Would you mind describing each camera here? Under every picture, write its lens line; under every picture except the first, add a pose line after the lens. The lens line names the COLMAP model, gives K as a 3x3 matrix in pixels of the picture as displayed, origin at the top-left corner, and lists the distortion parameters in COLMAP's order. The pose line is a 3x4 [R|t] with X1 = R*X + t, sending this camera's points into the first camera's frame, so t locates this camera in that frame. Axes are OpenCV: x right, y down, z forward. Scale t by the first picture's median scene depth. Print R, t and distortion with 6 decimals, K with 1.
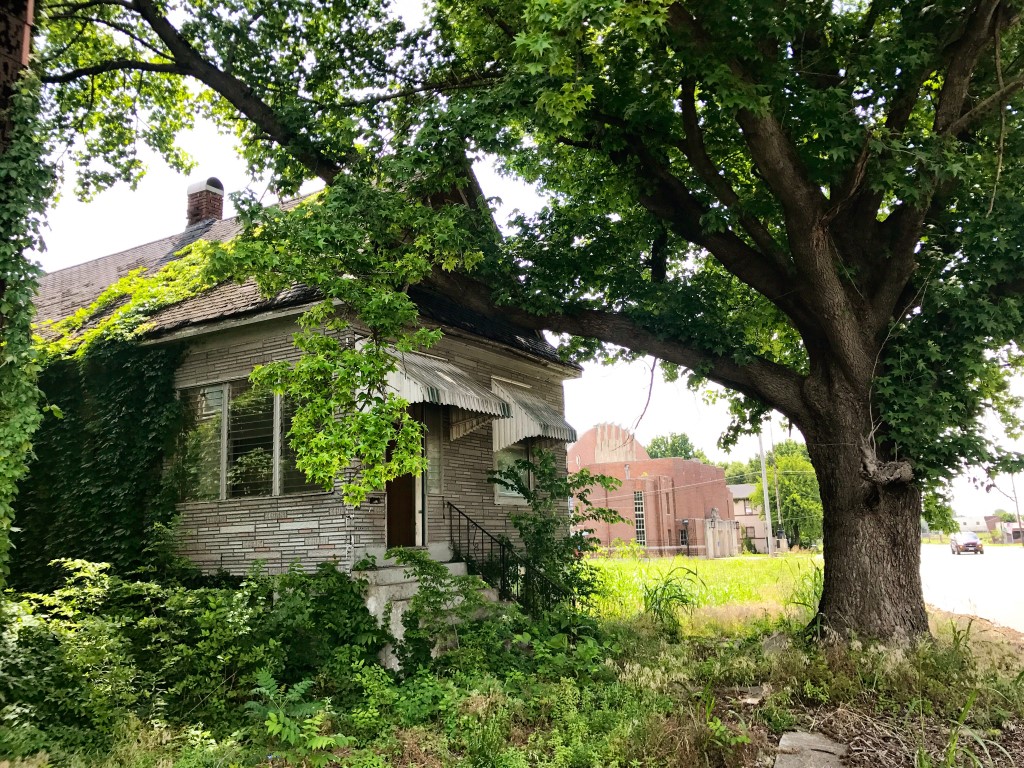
lens RADIAL K [[847.4, 0, 512.0], [0, 847.4, 384.0], [0, 0, 1]] dist [-0.000052, 0.000273]
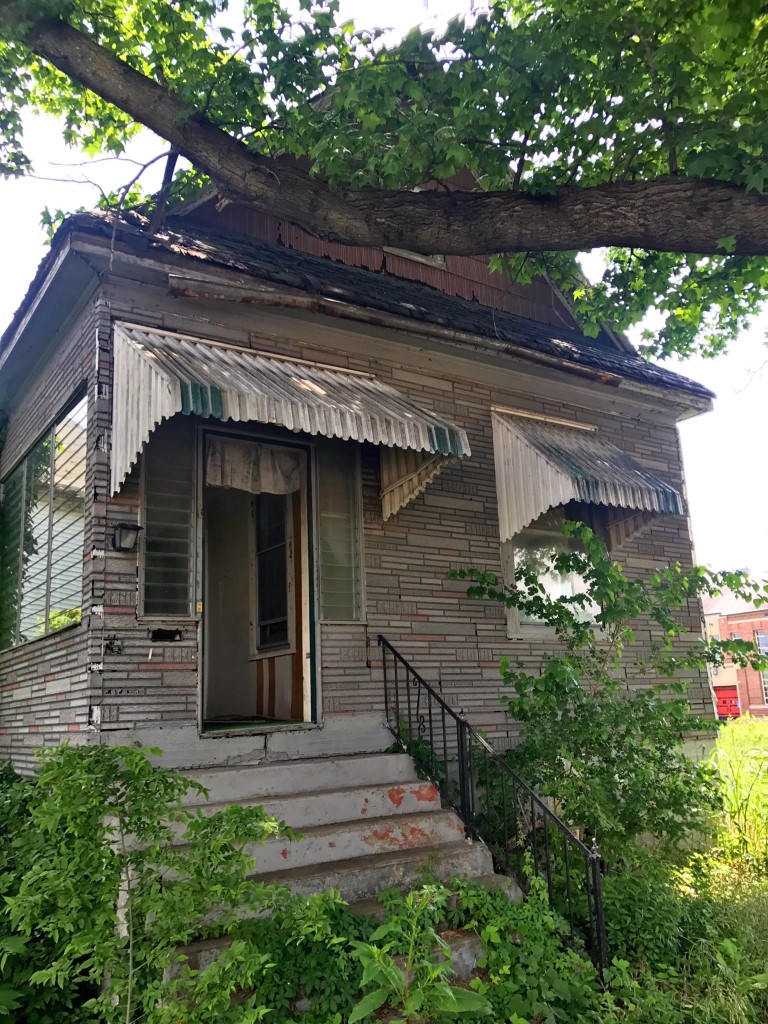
lens RADIAL K [[811.7, 0, 384.0], [0, 811.7, 512.0], [0, 0, 1]] dist [0.002057, -0.001195]
pose [[0.892304, -0.105620, -0.438906, 0.155623], [0.090792, 0.994366, -0.054707, 0.091819], [0.442211, 0.008966, 0.896866, 0.555550]]
